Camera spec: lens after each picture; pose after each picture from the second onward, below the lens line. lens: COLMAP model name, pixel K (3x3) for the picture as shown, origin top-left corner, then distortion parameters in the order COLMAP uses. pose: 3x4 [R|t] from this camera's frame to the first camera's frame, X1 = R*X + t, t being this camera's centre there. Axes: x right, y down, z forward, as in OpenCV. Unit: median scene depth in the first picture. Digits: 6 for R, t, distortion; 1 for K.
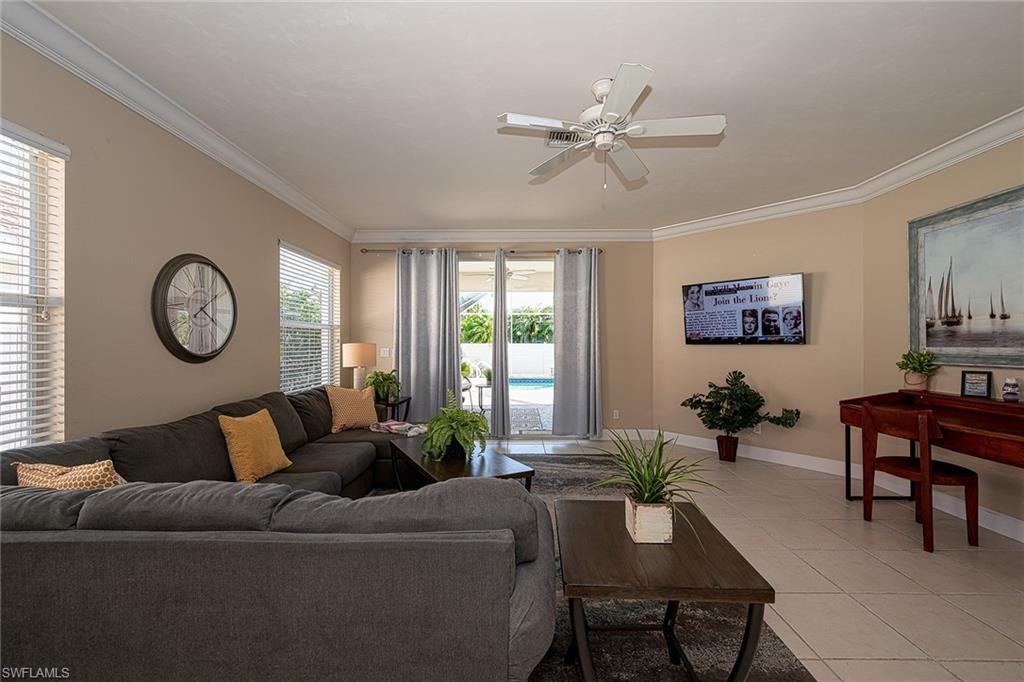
lens RADIAL K [[420.2, 0, 516.8], [0, 420.2, 341.0], [0, 0, 1]] dist [0.003890, -0.000286]
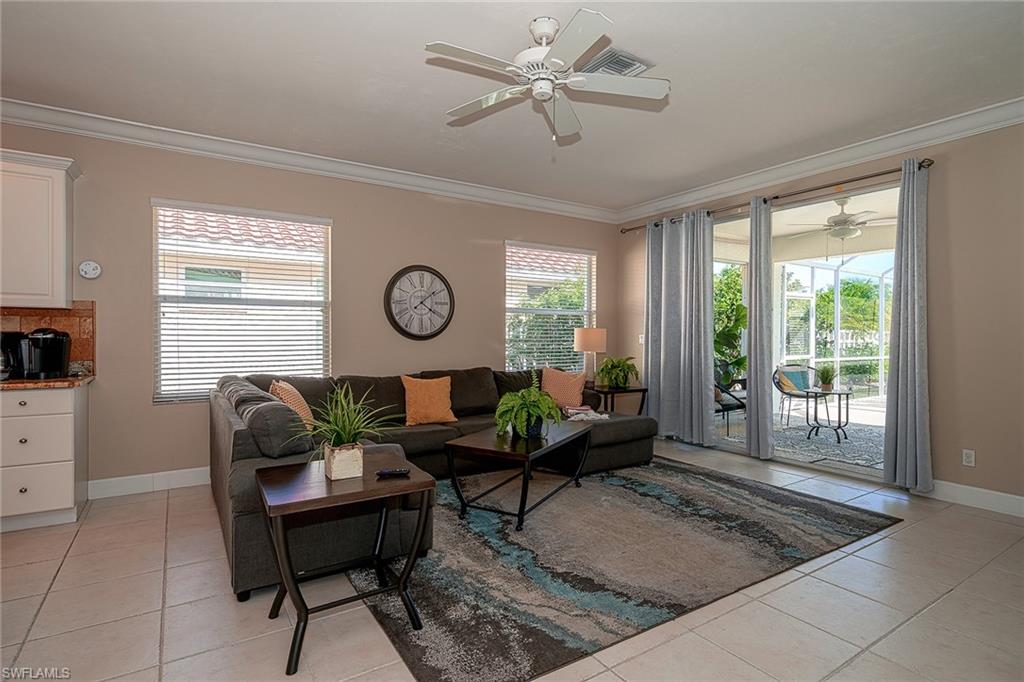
lens RADIAL K [[525.0, 0, 525.0], [0, 525.0, 339.2], [0, 0, 1]] dist [0.001874, -0.000854]
pose [[0.558462, 0.008541, -0.829486, 0.637199], [0.000649, 0.999942, 0.010733, 0.019727], [0.829530, -0.006532, 0.558424, 0.205509]]
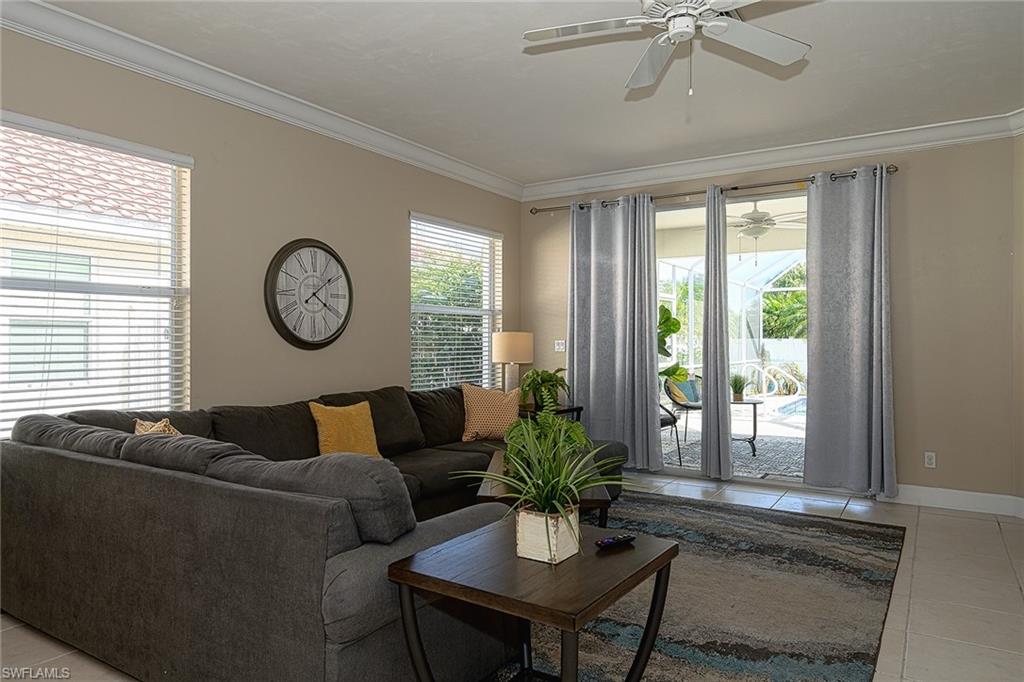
lens RADIAL K [[666.2, 0, 523.6], [0, 666.2, 336.2], [0, 0, 1]] dist [-0.003315, -0.002545]
pose [[0.849955, -0.002597, -0.526850, 0.325110], [0.001566, 0.999996, -0.002402, 0.017226], [0.526854, 0.001217, 0.849955, -0.033997]]
